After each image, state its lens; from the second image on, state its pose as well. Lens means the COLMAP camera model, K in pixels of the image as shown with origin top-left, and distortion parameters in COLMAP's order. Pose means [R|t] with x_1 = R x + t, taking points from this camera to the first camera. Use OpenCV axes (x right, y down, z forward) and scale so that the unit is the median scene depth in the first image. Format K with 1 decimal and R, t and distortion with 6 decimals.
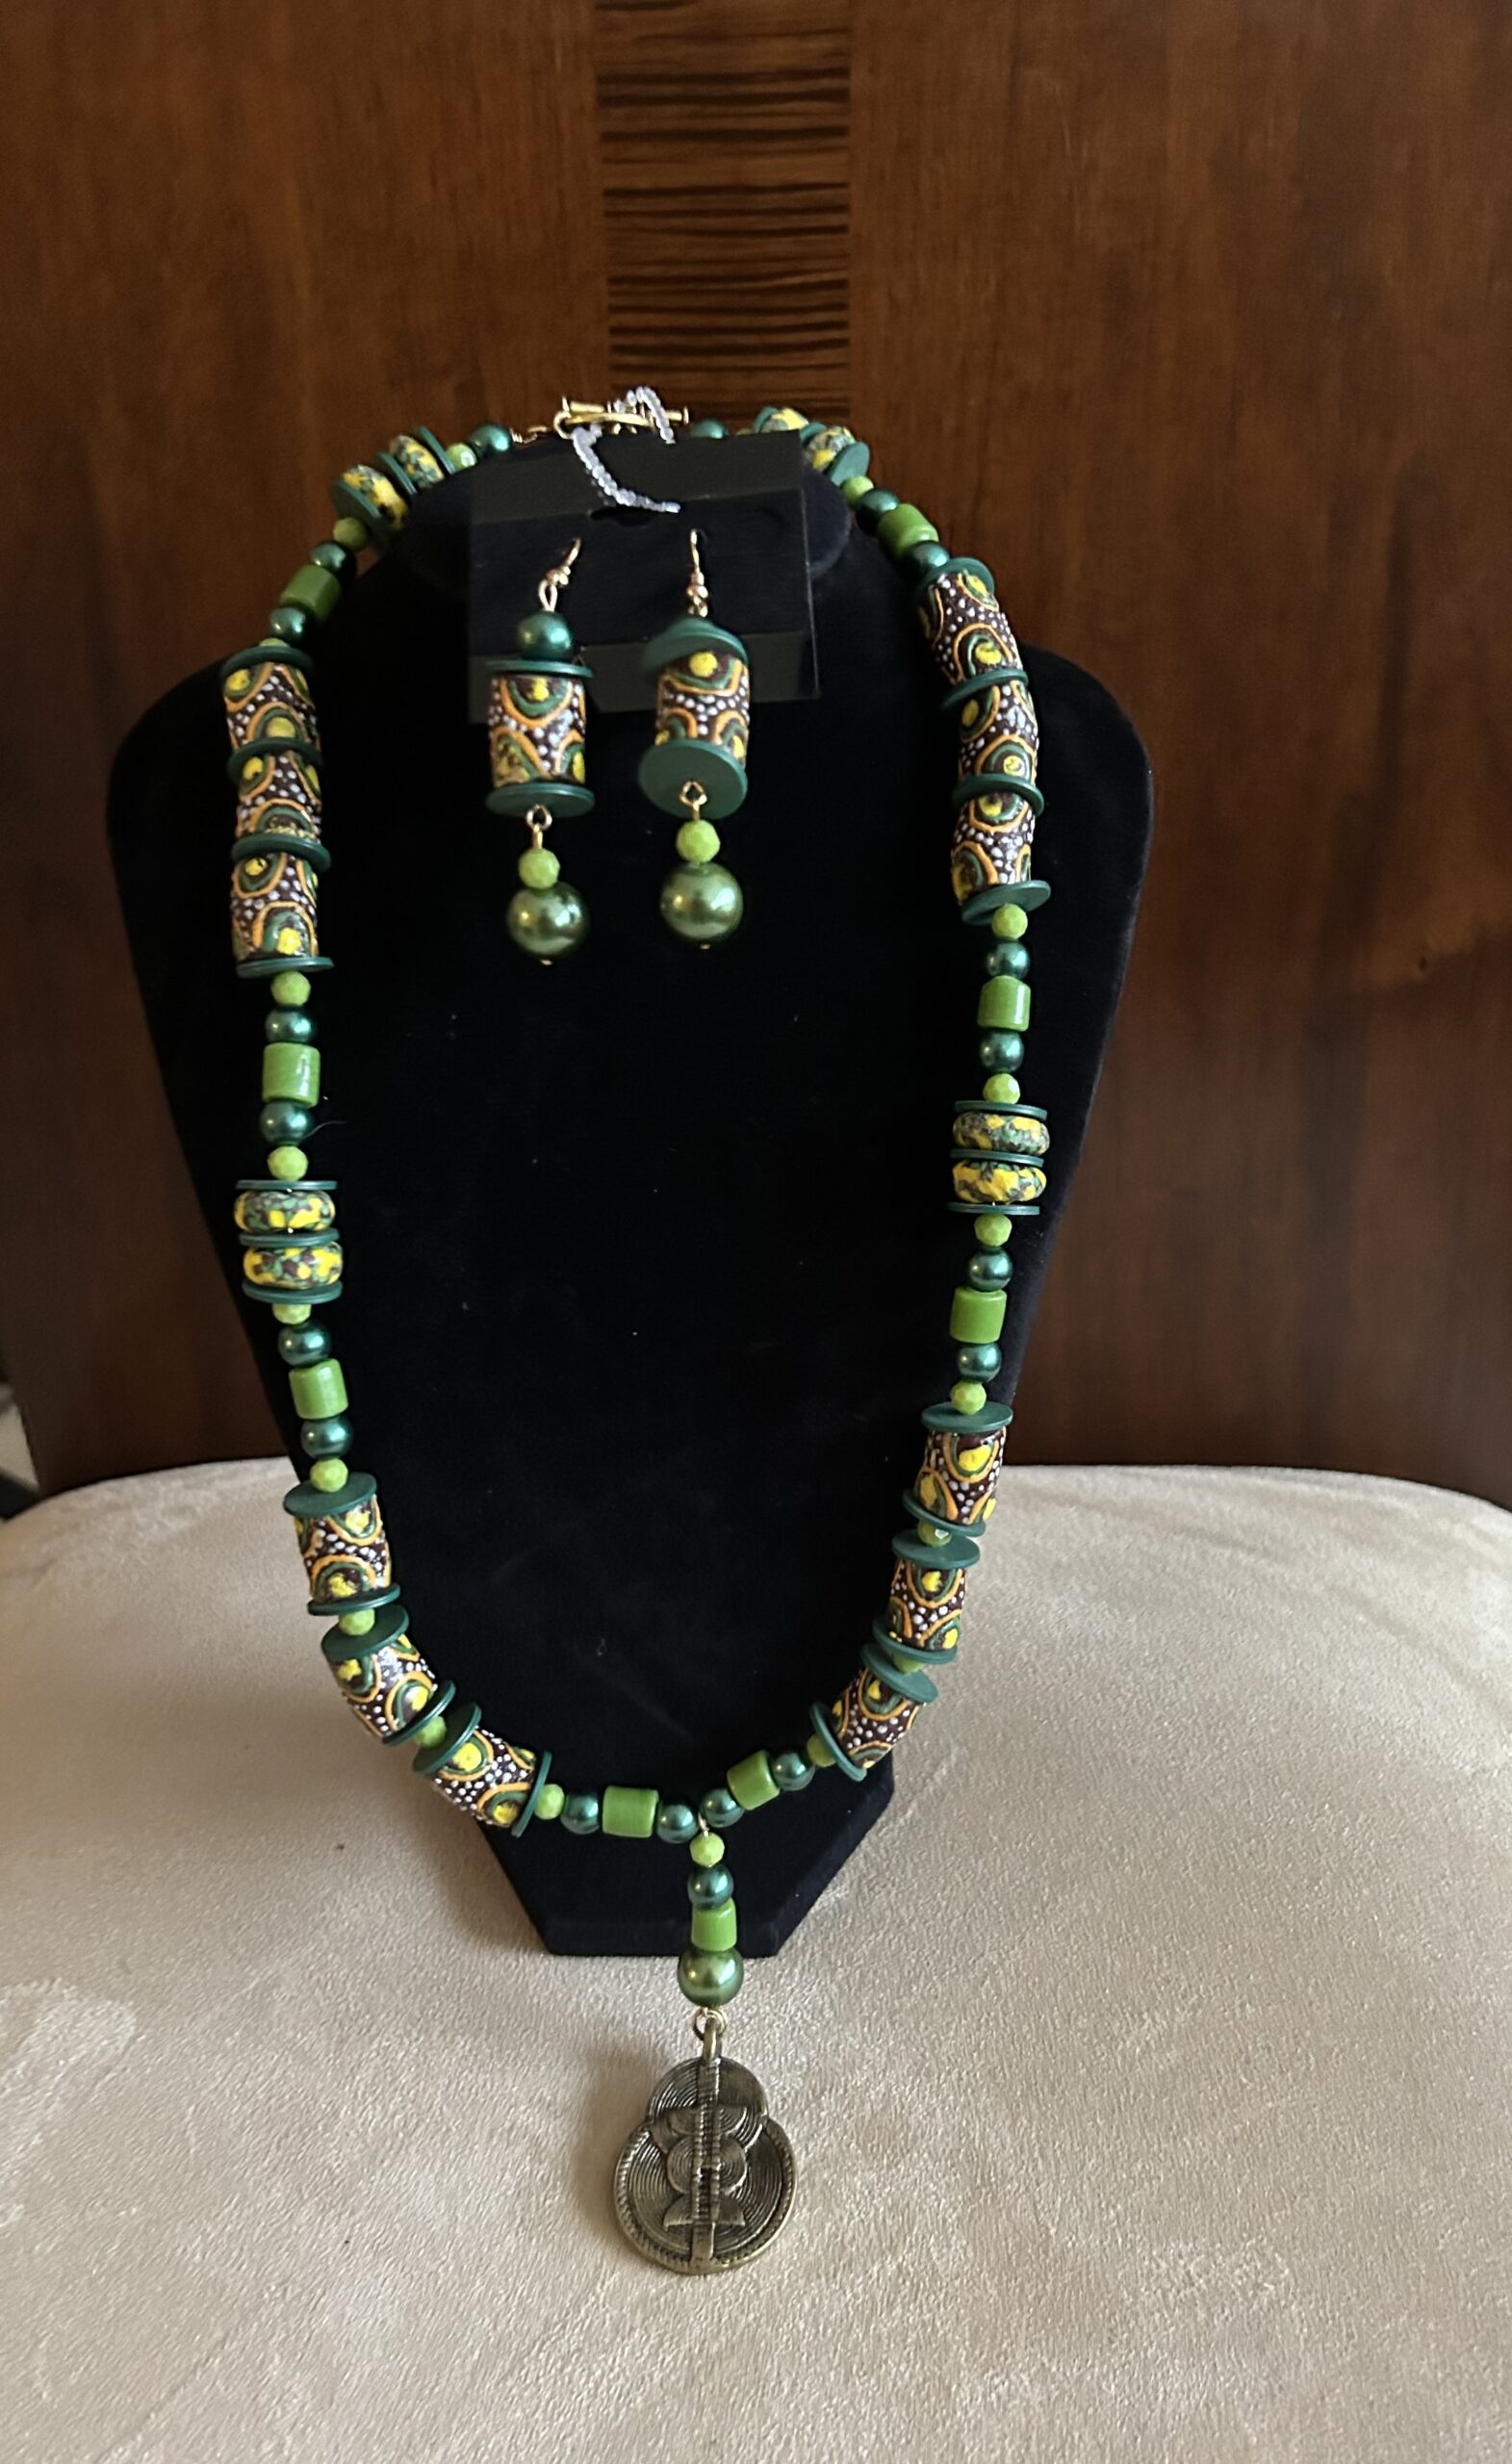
lens RADIAL K [[1997.1, 0, 849.8], [0, 1997.1, 1348.7], [0, 0, 1]] dist [-0.002811, -0.003351]
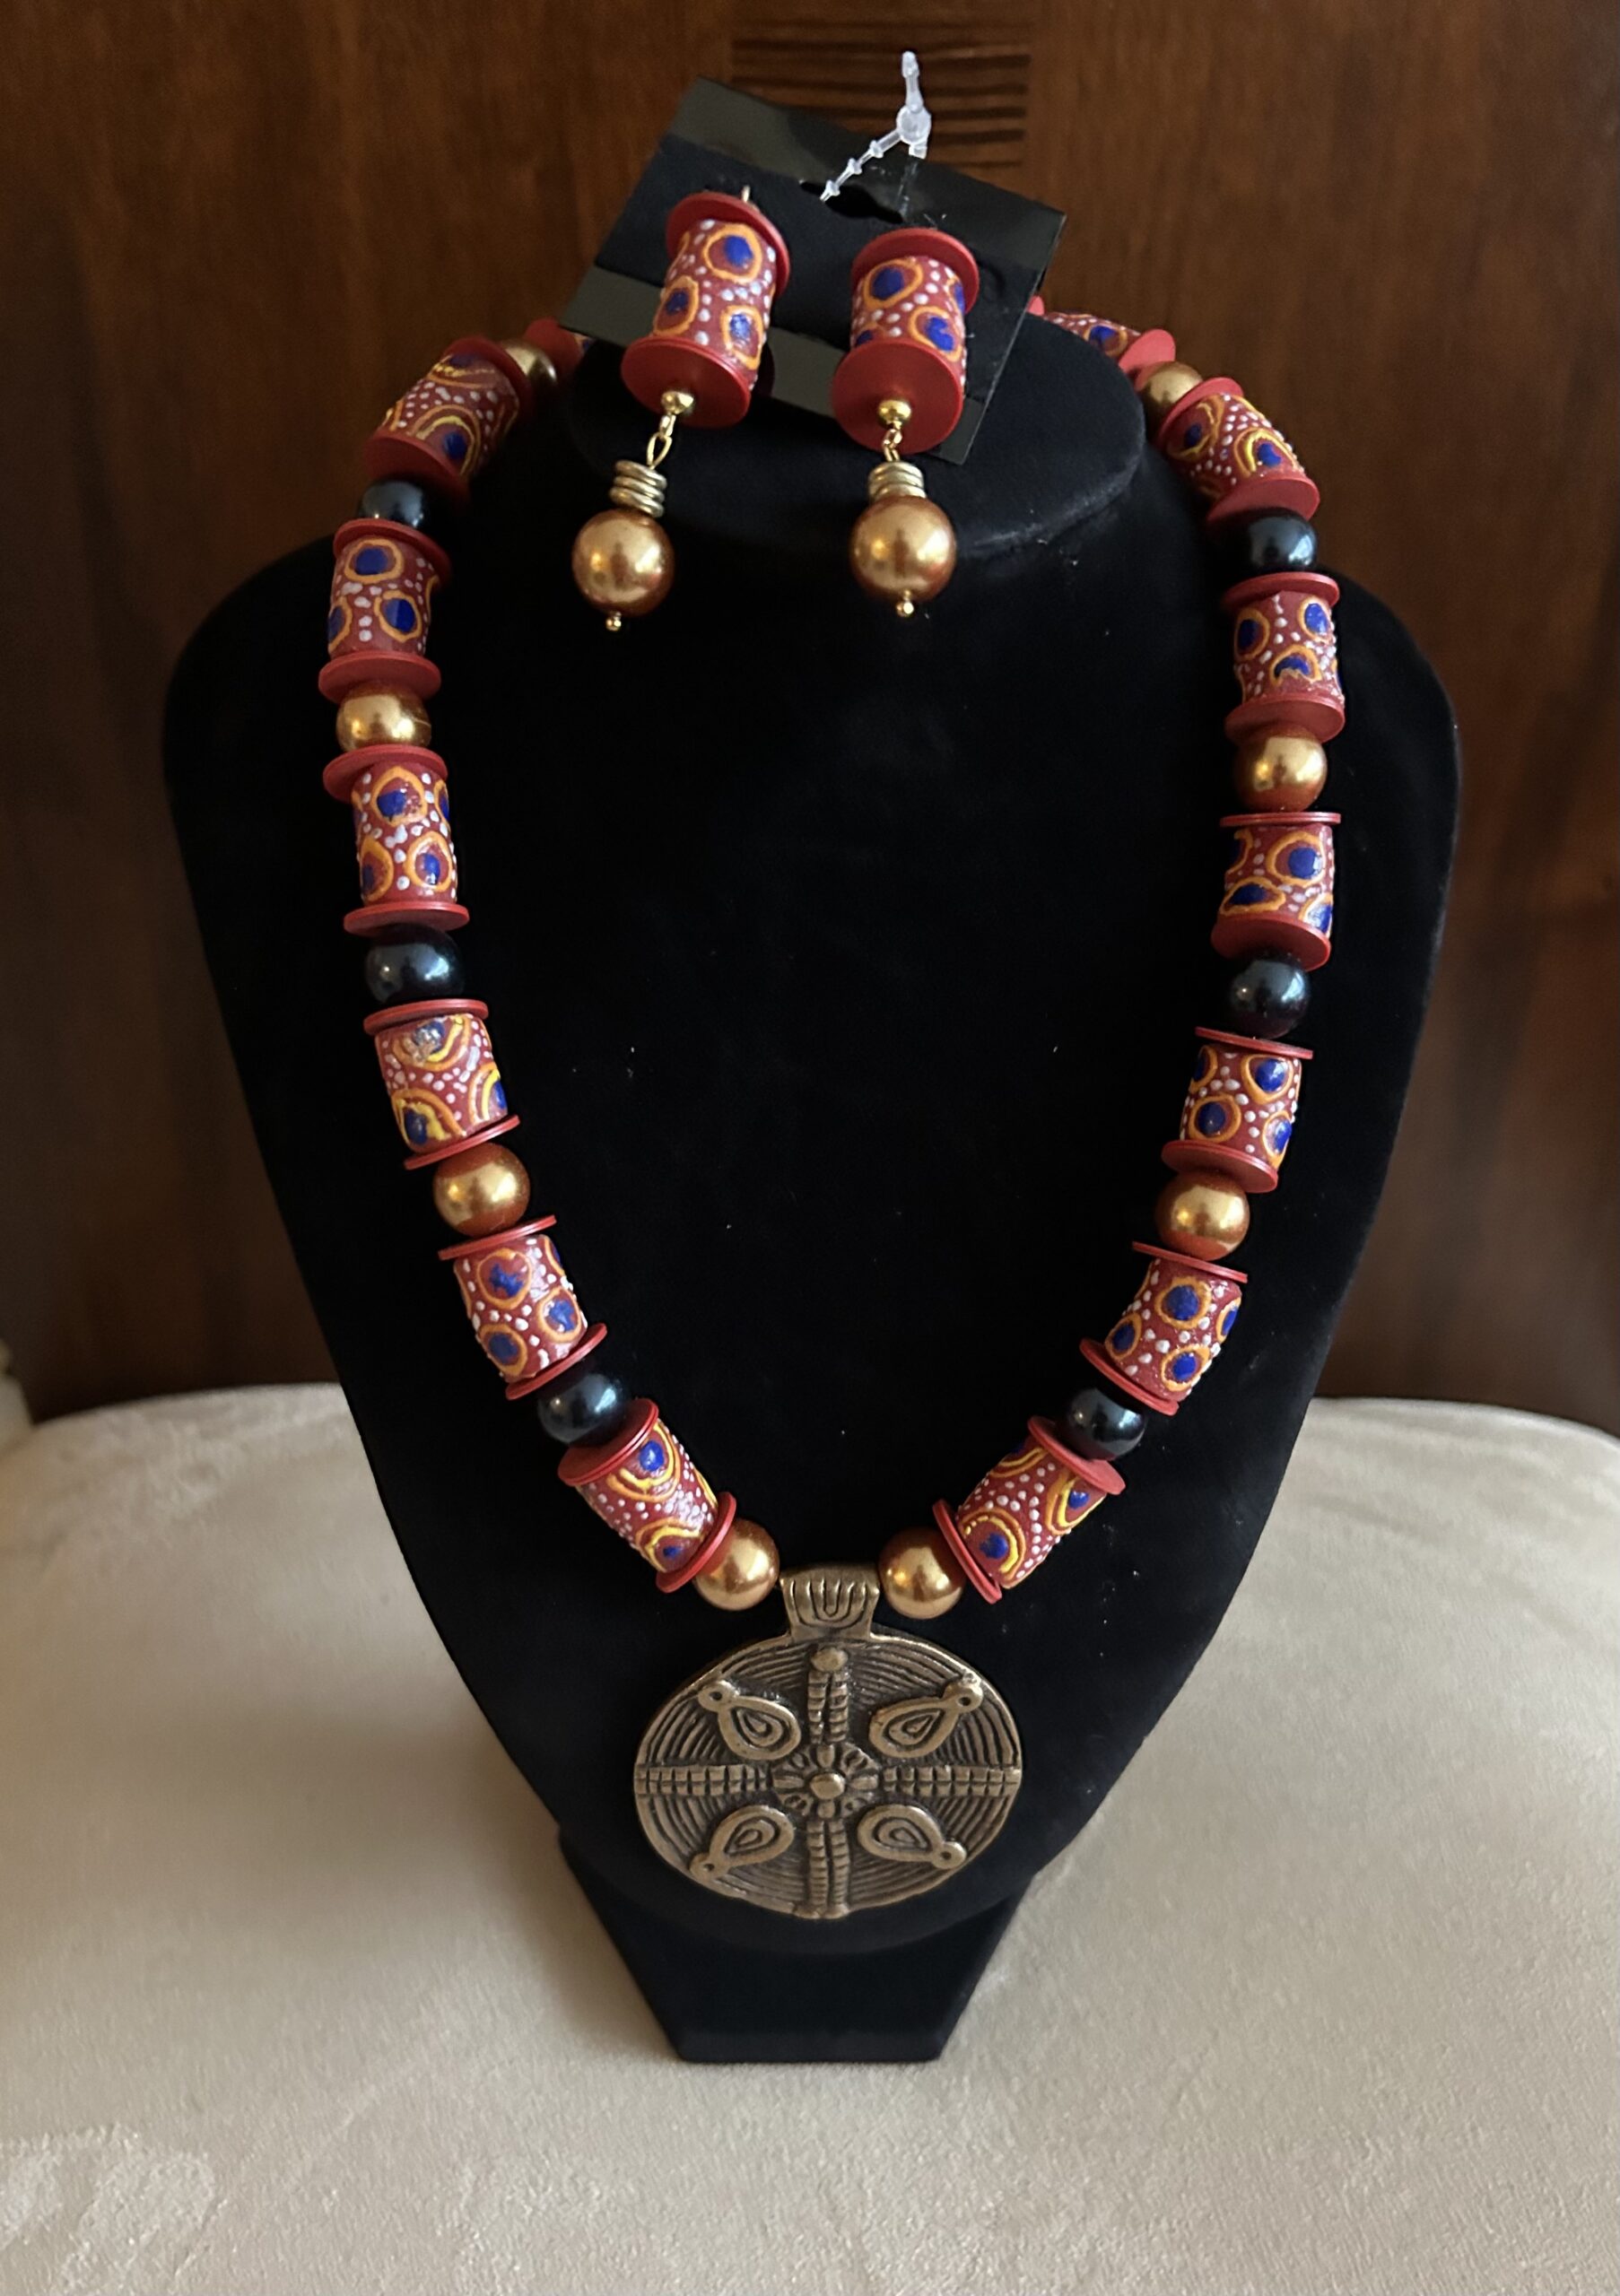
lens RADIAL K [[1842.0, 0, 830.7], [0, 1842.0, 1231.6], [0, 0, 1]] dist [-0.024784, 0.011375]
pose [[0.998171, 0.004317, 0.060307, -0.127525], [-0.010451, 0.994753, 0.101766, -0.135854], [-0.059551, -0.102210, 0.992979, 0.219137]]
